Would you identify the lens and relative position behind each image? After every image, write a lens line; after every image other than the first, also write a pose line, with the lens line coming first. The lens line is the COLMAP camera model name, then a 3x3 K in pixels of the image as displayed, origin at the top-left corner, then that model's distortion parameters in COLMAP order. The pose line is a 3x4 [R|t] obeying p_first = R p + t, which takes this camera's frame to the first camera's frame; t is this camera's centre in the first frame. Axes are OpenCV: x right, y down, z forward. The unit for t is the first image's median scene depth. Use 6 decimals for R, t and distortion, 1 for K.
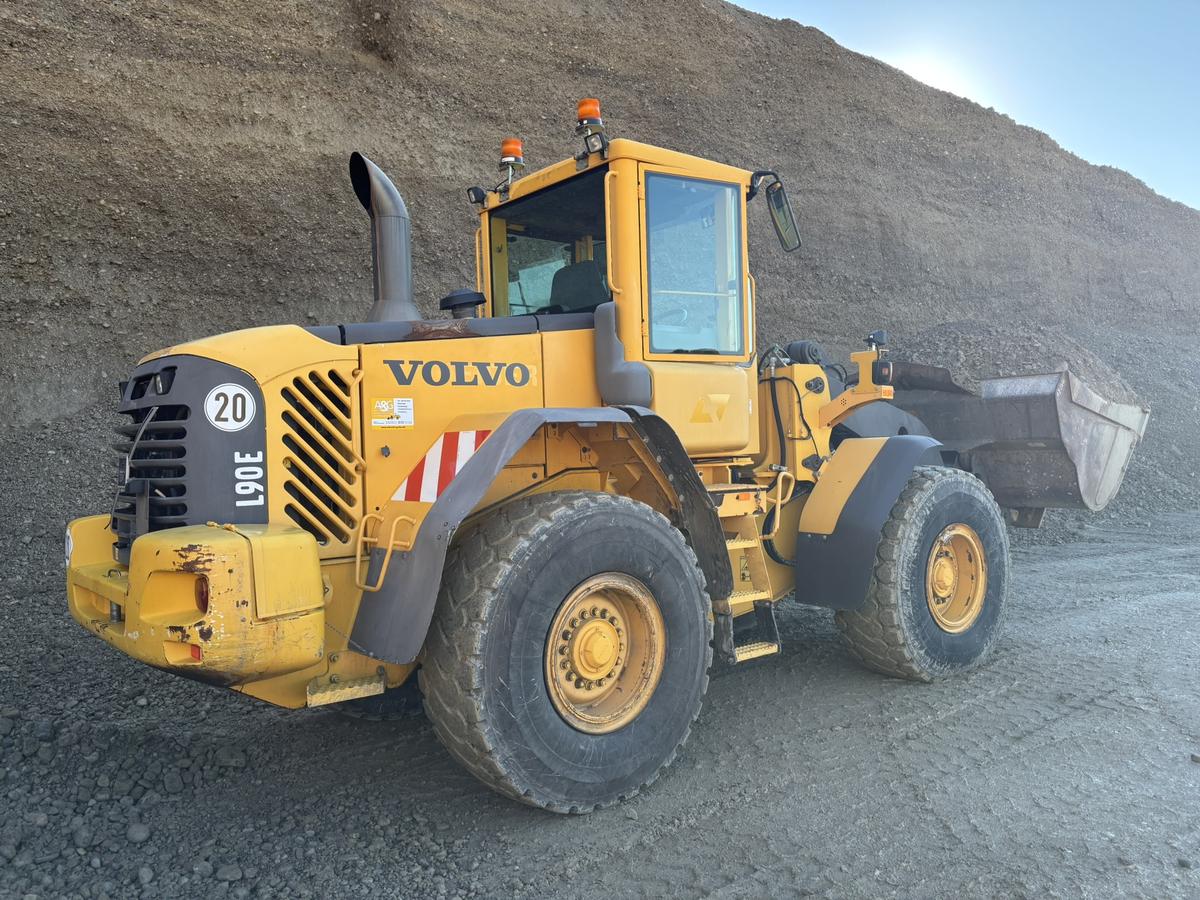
lens RADIAL K [[904.9, 0, 599.1], [0, 904.9, 442.8], [0, 0, 1]] dist [0.059999, -0.038197]
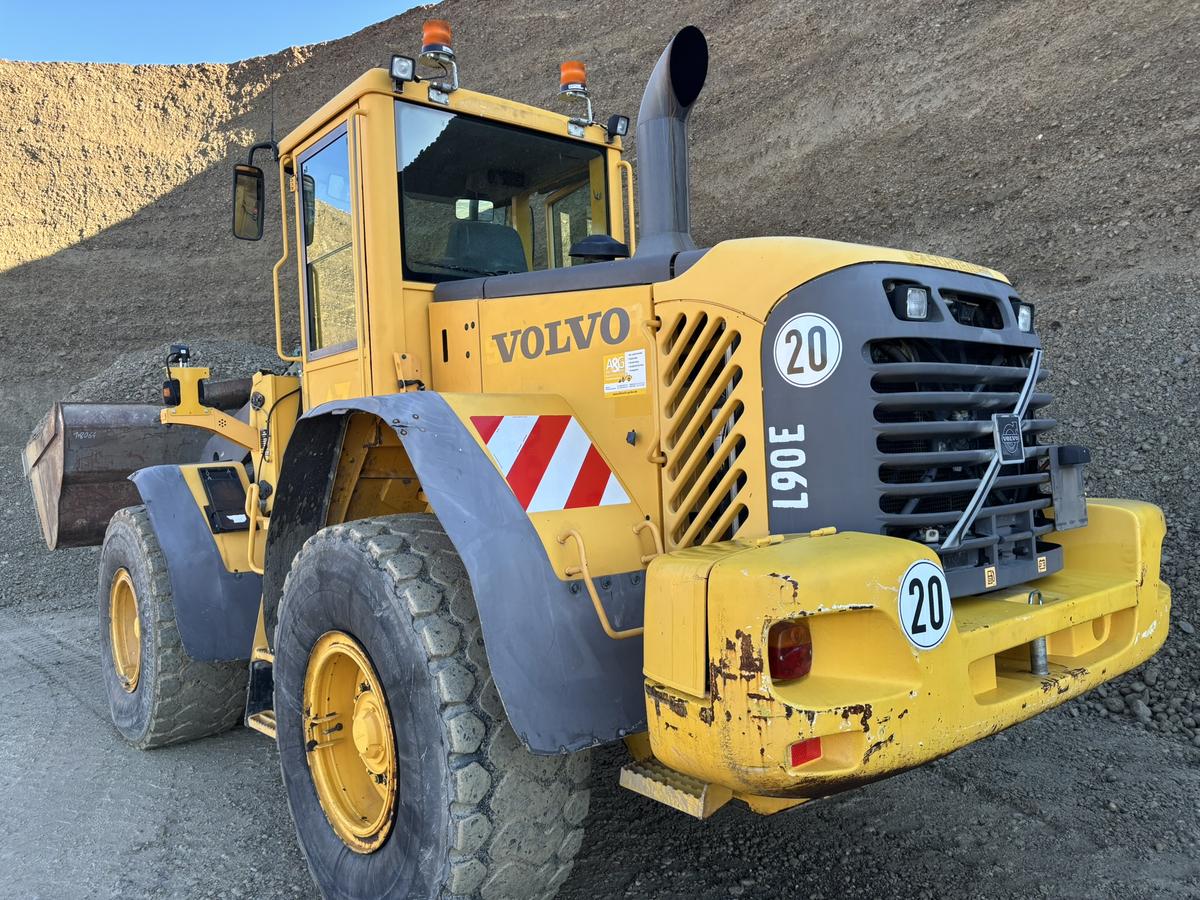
lens RADIAL K [[909.0, 0, 595.7], [0, 909.0, 447.7], [0, 0, 1]] dist [0.048500, -0.042514]
pose [[0.049940, 0.034957, -0.998140, 0.861790], [0.047550, 0.998171, 0.037338, -0.030313], [0.997620, -0.049326, 0.048187, 0.779202]]
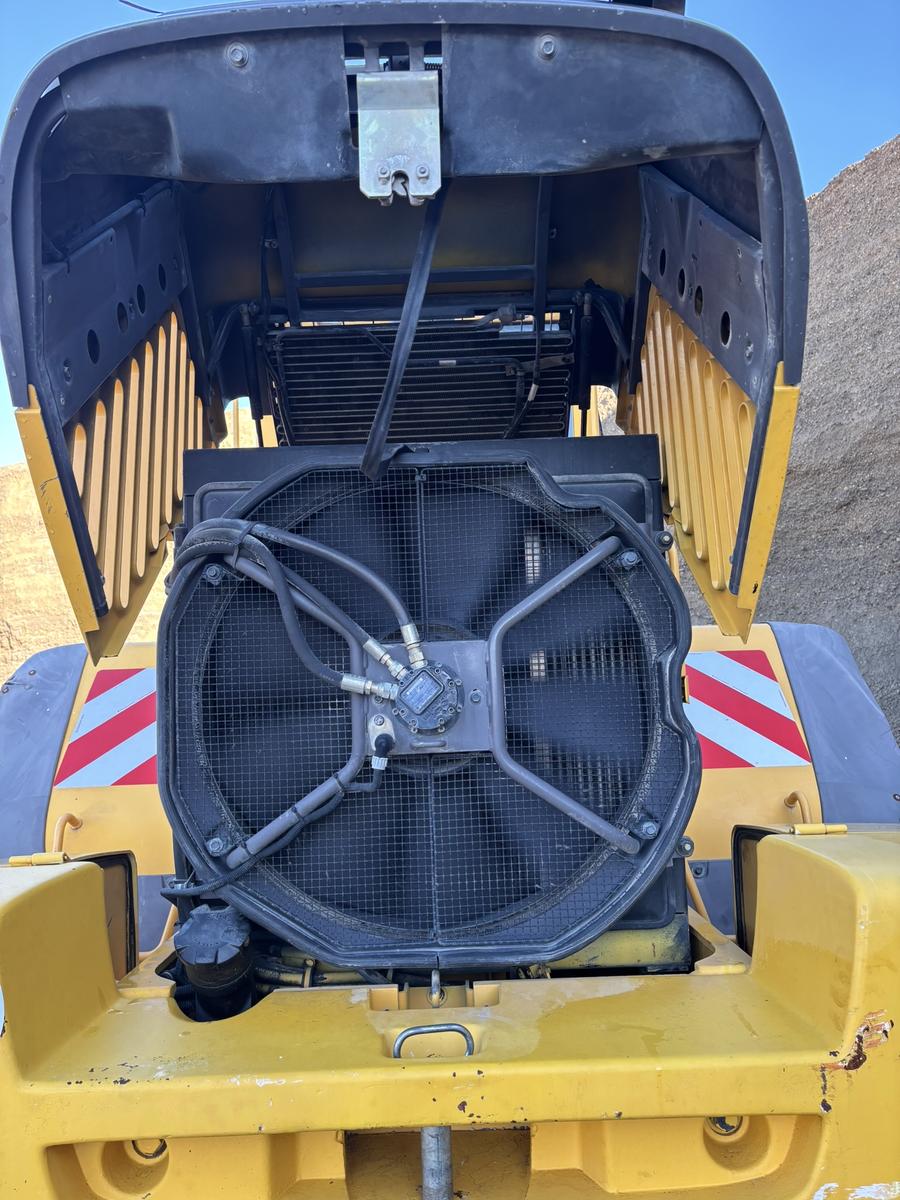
lens RADIAL K [[909.0, 0, 448.3], [0, 909.0, 602.3], [0, 0, 1]] dist [0.048500, -0.042514]
pose [[-0.593136, -0.024618, -0.804726, 0.745111], [0.067011, 0.994555, -0.079817, -0.024396], [0.802309, -0.101268, -0.588256, 0.950597]]
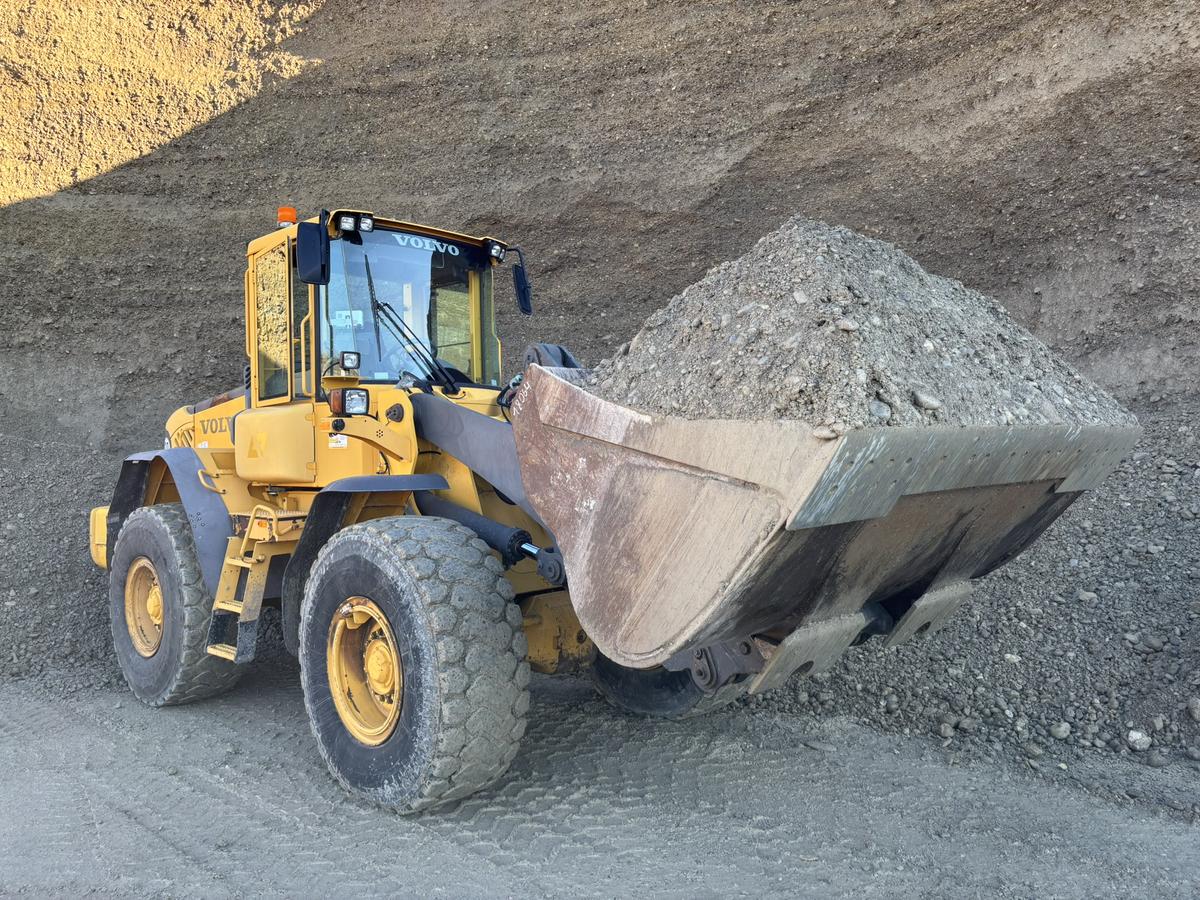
lens RADIAL K [[906.4, 0, 605.6], [0, 906.4, 446.3], [0, 0, 1]] dist [0.047240, -0.046962]
pose [[0.125876, 0.023476, -0.991768, 0.554583], [0.017997, 0.999501, 0.025944, -0.024438], [0.991883, -0.021115, 0.125391, 0.530658]]
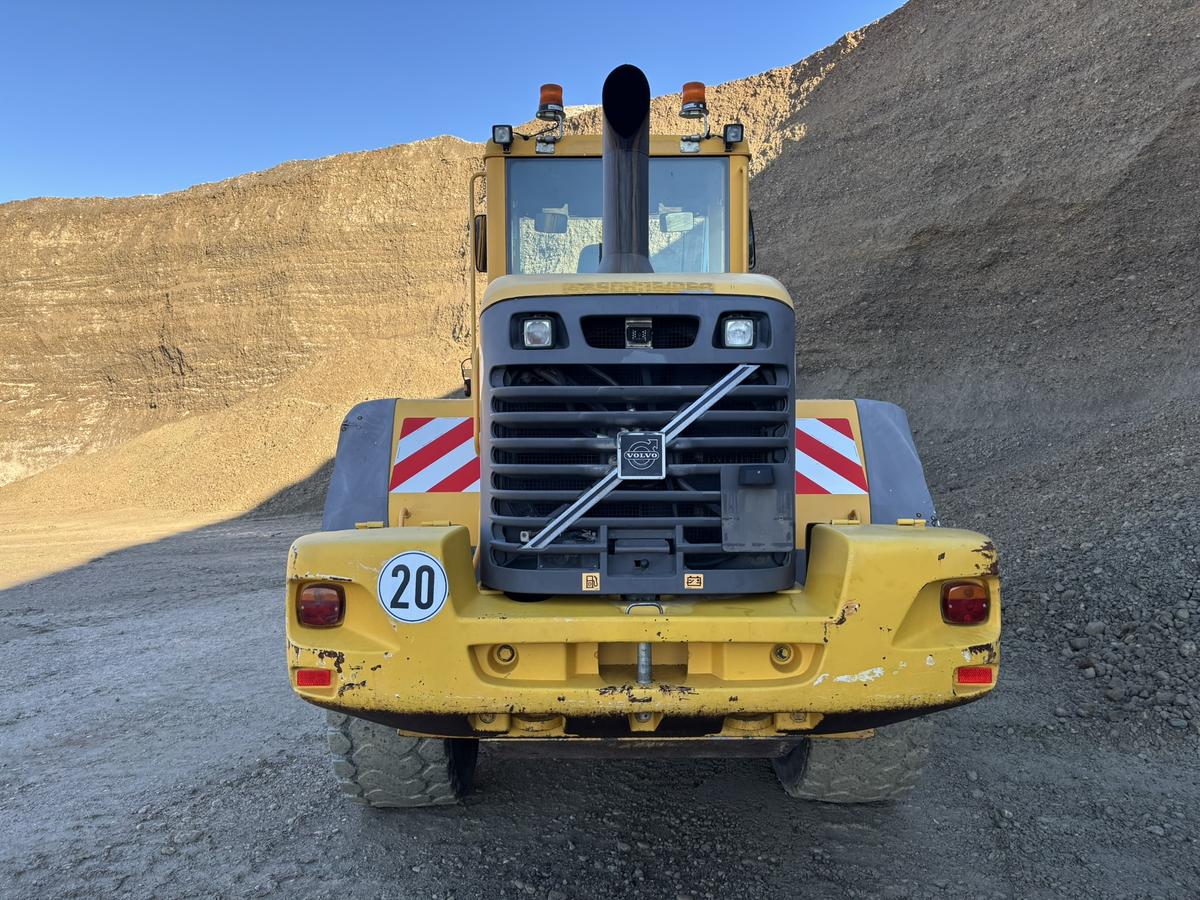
lens RADIAL K [[904.6, 0, 588.8], [0, 904.6, 444.9], [0, 0, 1]] dist [0.064785, -0.061465]
pose [[-0.600734, 0.049469, -0.797917, 0.837651], [0.035150, 0.998753, 0.035457, -0.030700], [0.798676, -0.006747, -0.601724, 1.001732]]
